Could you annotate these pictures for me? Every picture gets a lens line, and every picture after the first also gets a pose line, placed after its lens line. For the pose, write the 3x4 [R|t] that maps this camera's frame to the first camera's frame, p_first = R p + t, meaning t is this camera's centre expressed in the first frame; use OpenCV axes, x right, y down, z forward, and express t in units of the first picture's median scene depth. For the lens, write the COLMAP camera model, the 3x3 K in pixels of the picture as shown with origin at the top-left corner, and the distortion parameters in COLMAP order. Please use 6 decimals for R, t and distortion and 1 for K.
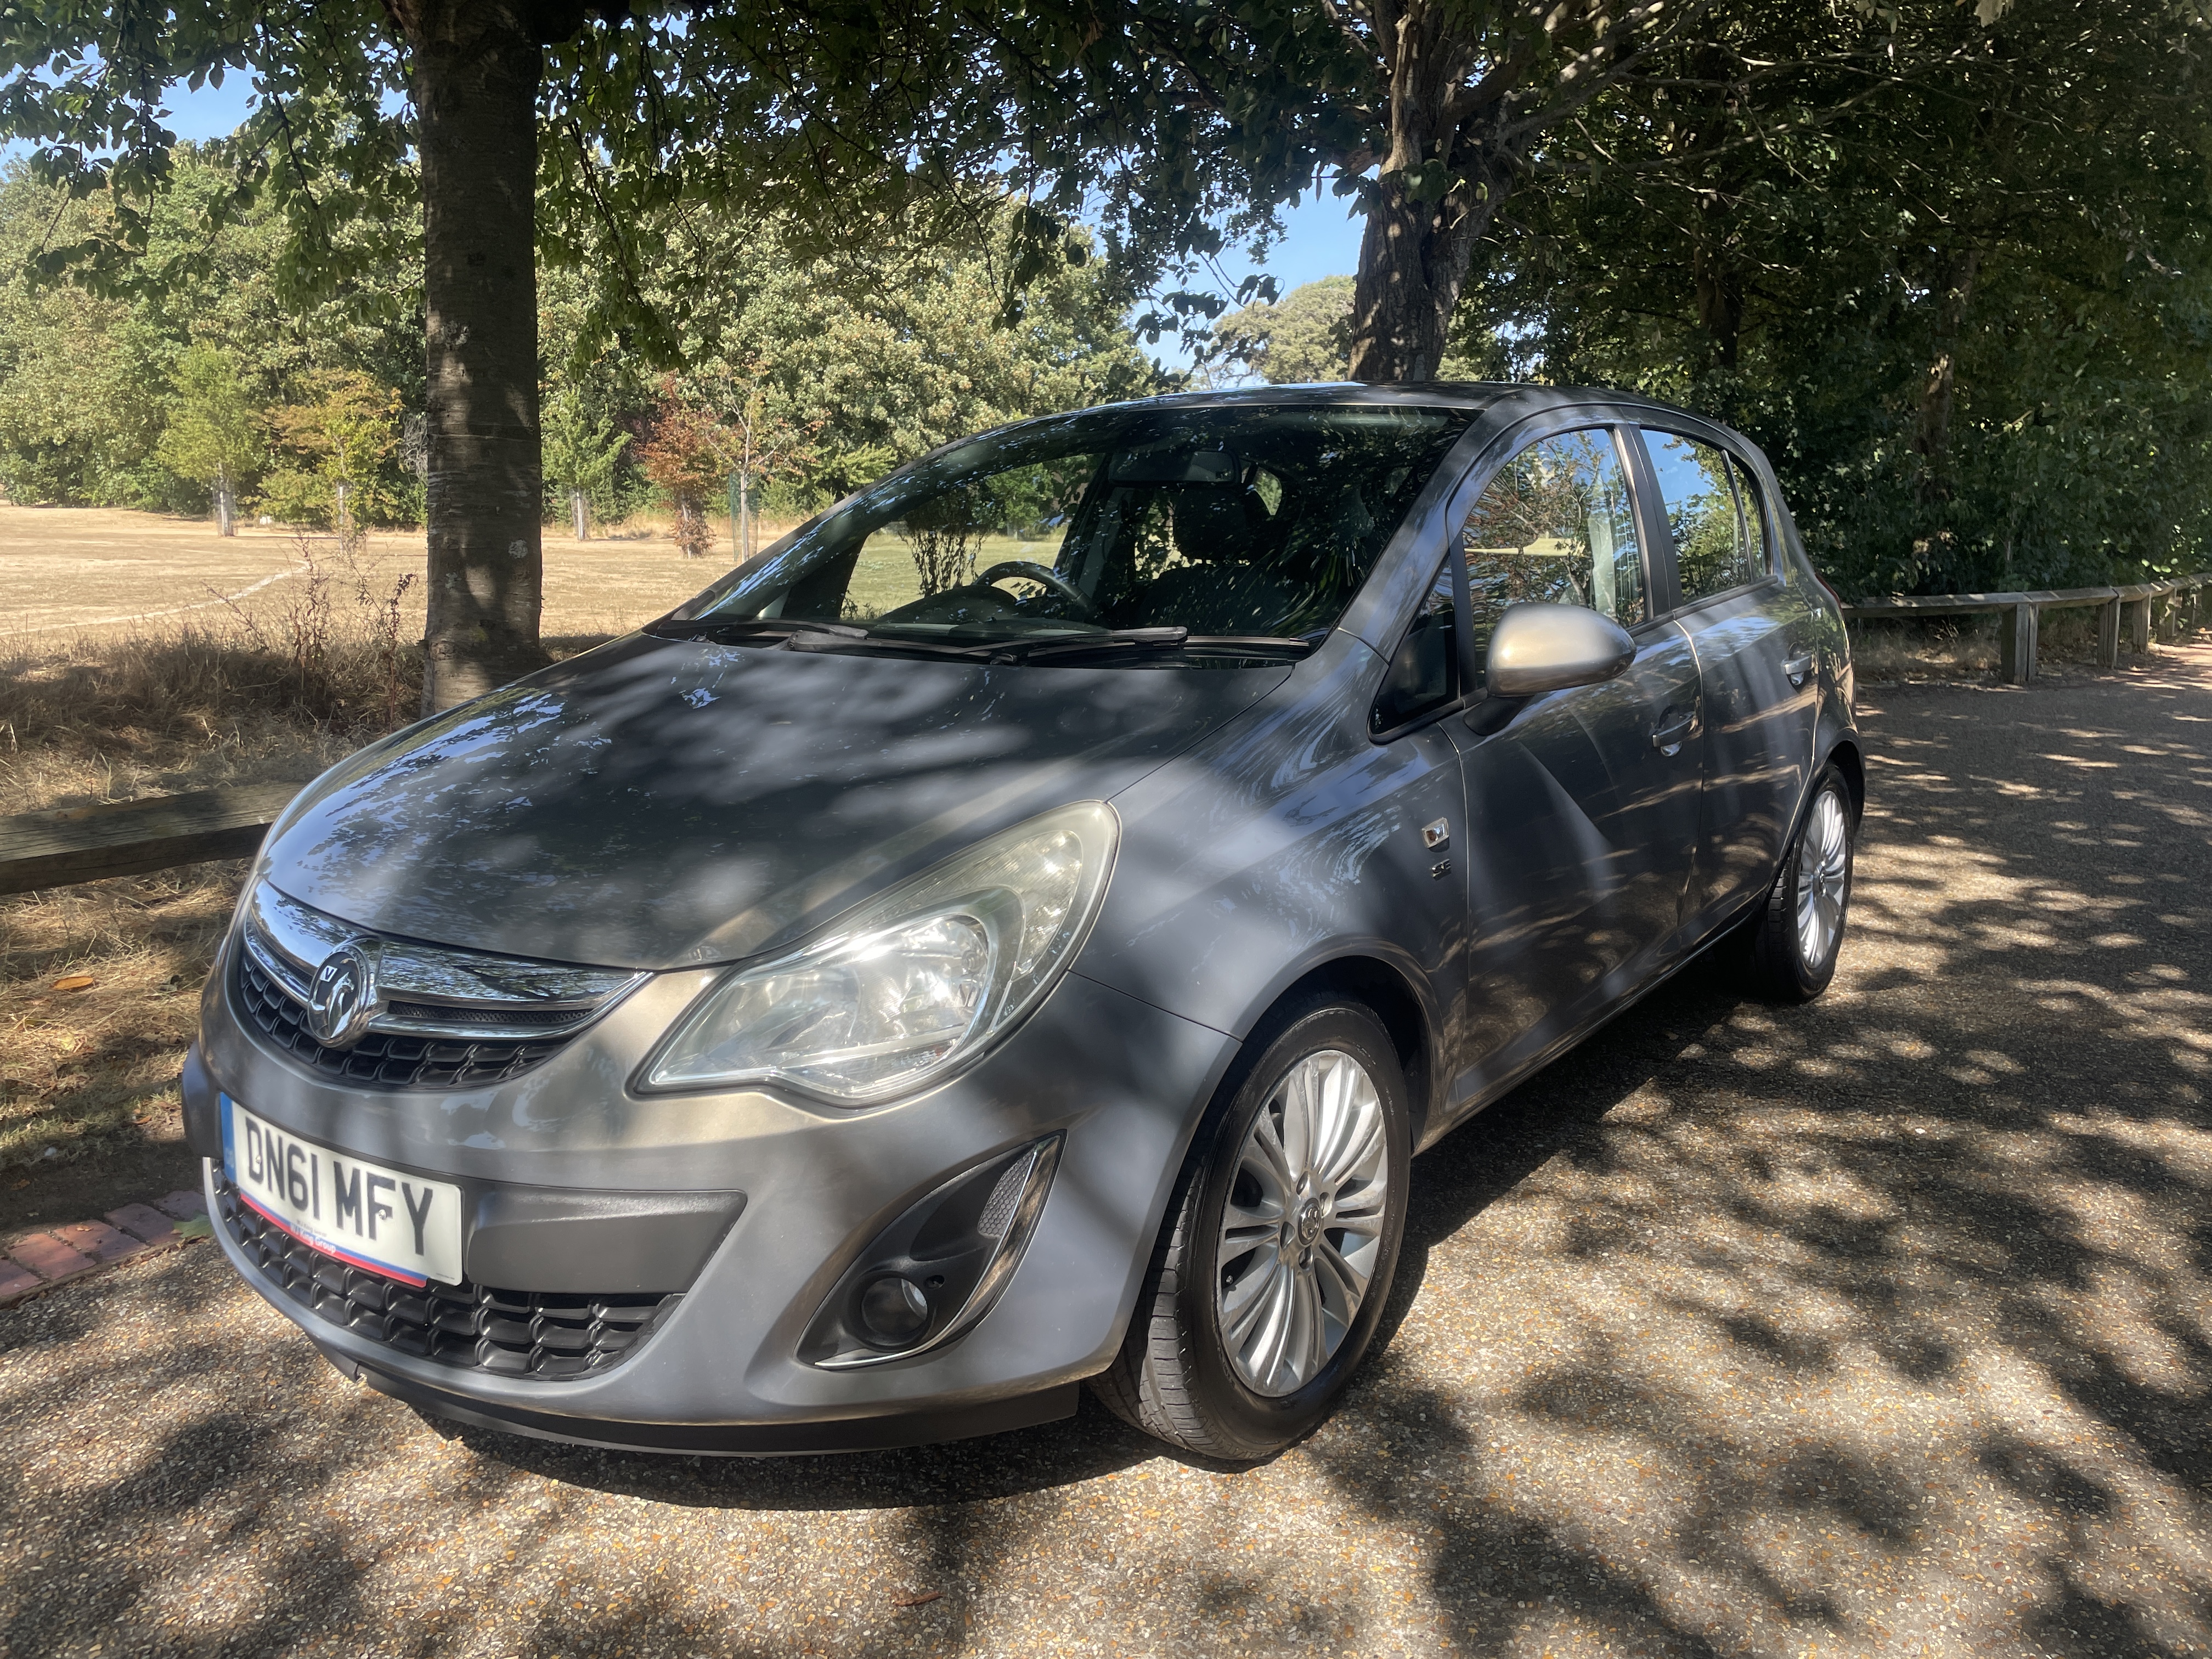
lens RADIAL K [[1673.5, 0, 1106.8], [0, 1673.5, 807.9], [0, 0, 1]] dist [0.067056, -0.076973]
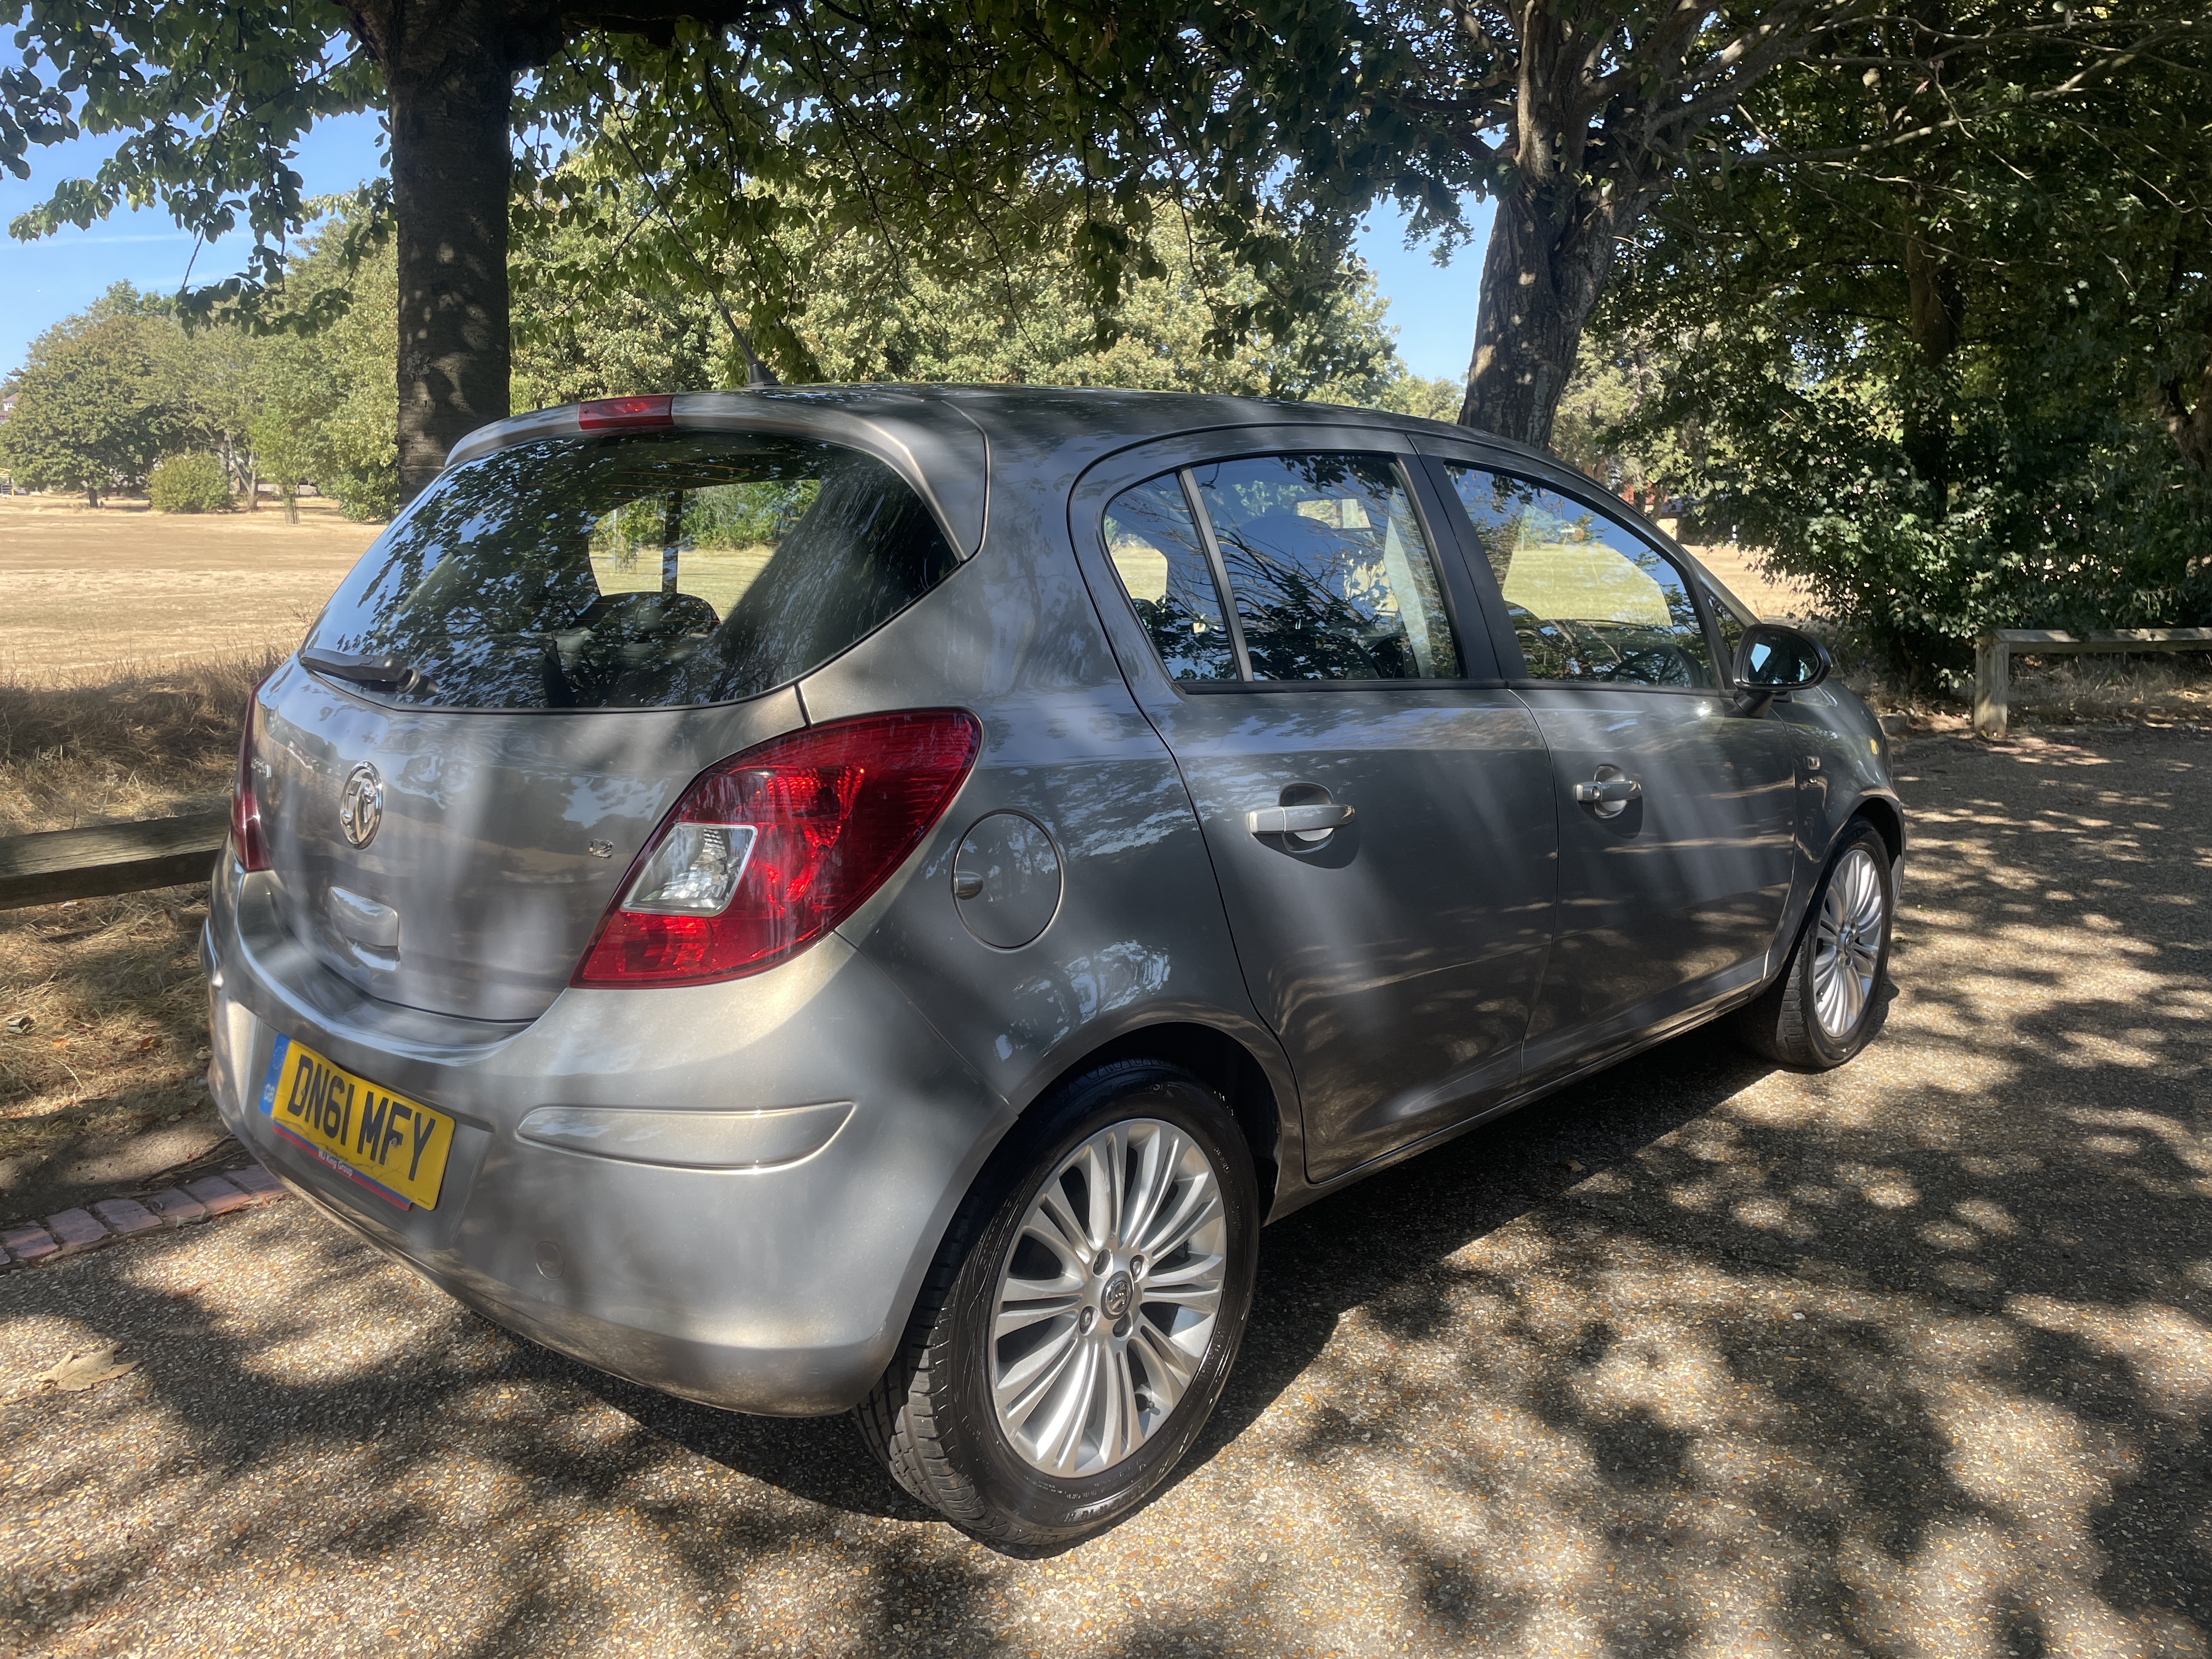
lens RADIAL K [[1673.5, 0, 1100.6], [0, 1673.5, 829.6], [0, 0, 1]] dist [0.067056, -0.076973]
pose [[0.986572, 0.026639, -0.161139, 0.113873], [-0.025736, 0.999639, 0.007691, -0.018300], [0.161286, -0.003440, 0.986902, 0.056530]]
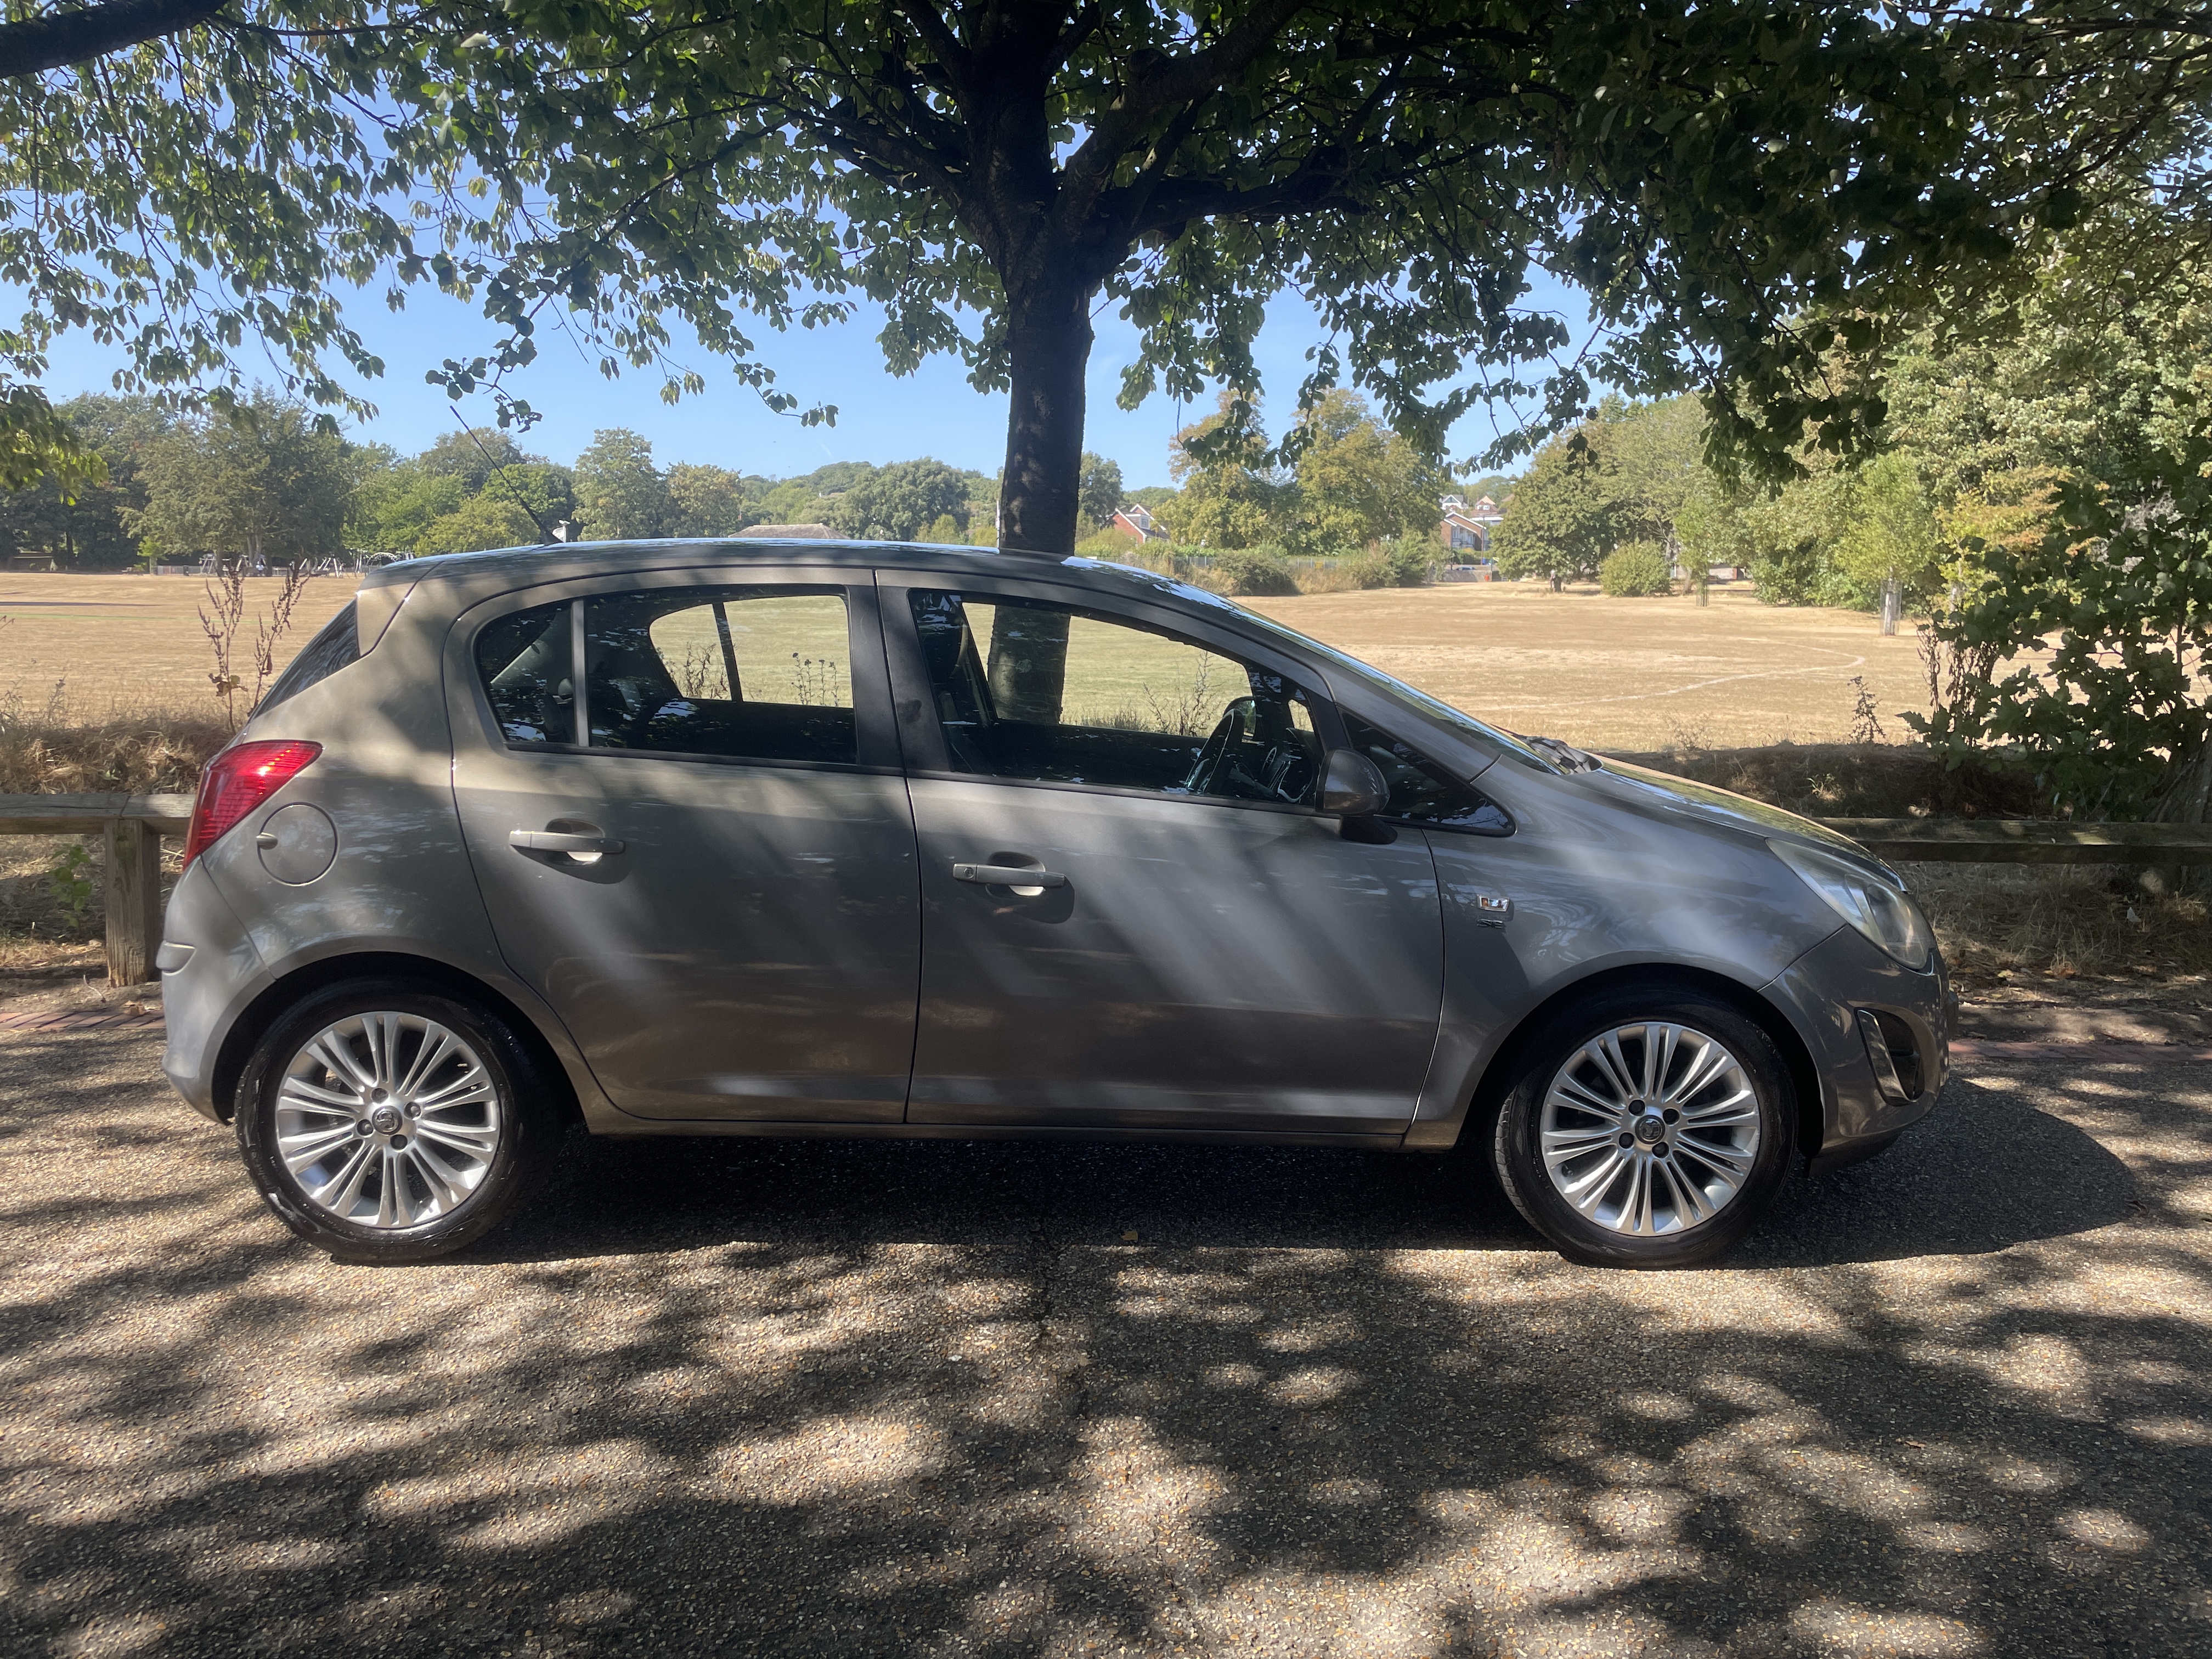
lens RADIAL K [[1673.5, 0, 1107.6], [0, 1673.5, 837.6], [0, 0, 1]] dist [0.067056, -0.076973]
pose [[0.552682, 0.114831, -0.825443, 0.555425], [-0.145499, 0.988545, 0.040101, -0.059722], [0.820593, 0.097938, 0.563059, 0.234745]]
